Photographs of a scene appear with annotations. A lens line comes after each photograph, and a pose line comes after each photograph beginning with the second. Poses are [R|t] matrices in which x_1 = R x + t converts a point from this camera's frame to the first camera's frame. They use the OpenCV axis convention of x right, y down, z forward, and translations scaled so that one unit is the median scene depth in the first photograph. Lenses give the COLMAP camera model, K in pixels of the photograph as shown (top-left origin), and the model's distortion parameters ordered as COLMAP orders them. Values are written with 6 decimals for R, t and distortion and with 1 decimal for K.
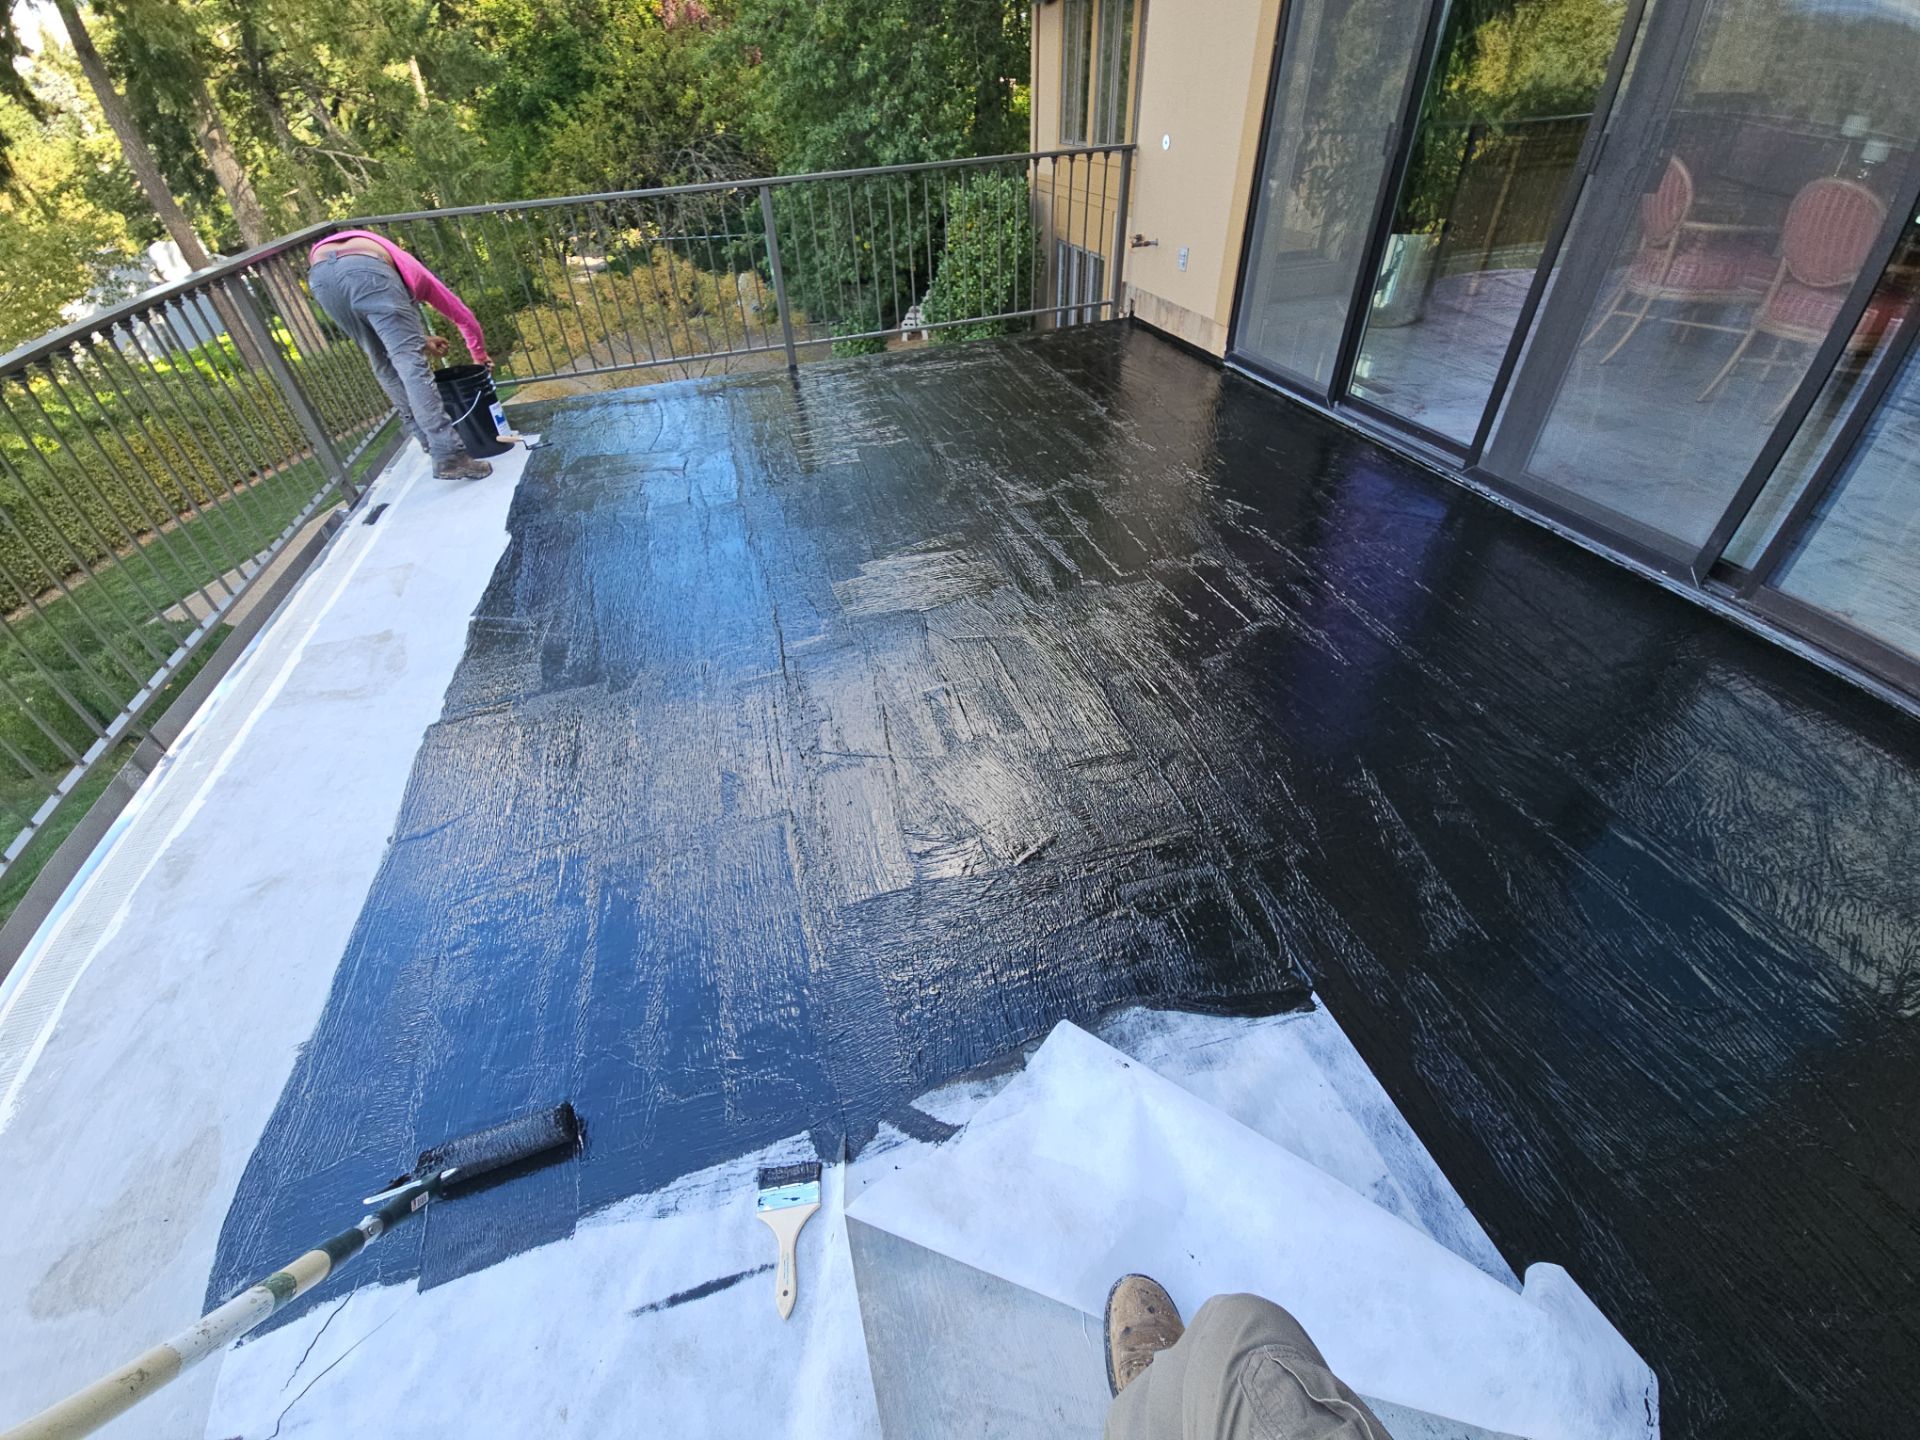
lens RADIAL K [[793.2, 0, 950.7], [0, 793.2, 728.4], [0, 0, 1]] dist [0.005236, -0.003834]
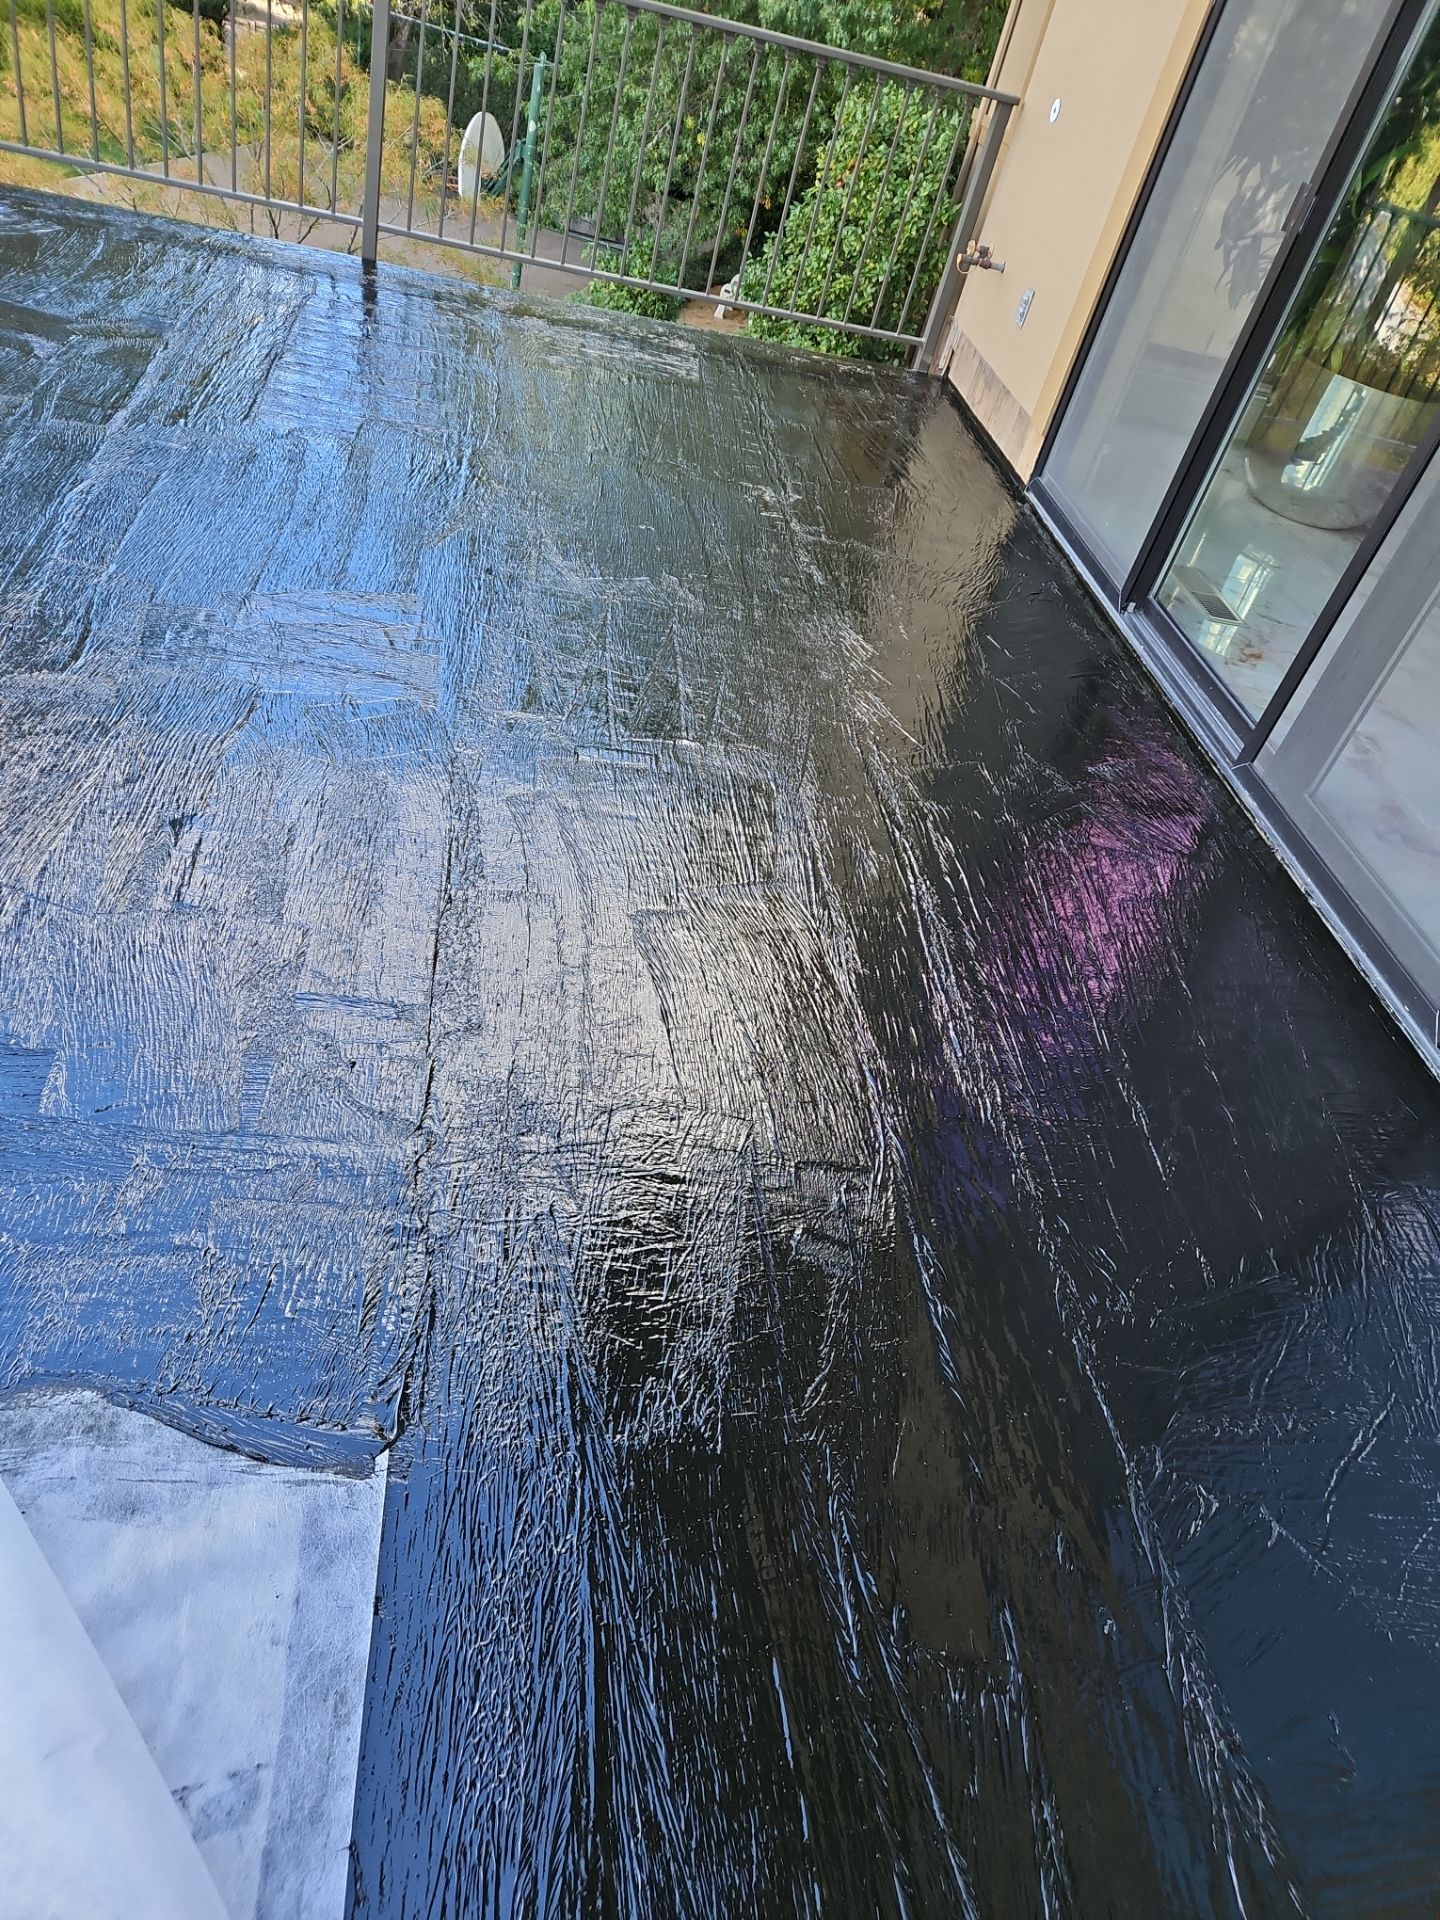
lens RADIAL K [[1247.9, 0, 701.9], [0, 1247.9, 995.4], [0, 0, 1]] dist [0.053621, -0.033717]
pose [[0.949894, 0.307642, 0.055297, 0.346949], [-0.309220, 0.950724, 0.022500, -0.062887], [-0.045651, -0.038471, 0.998216, 0.027547]]
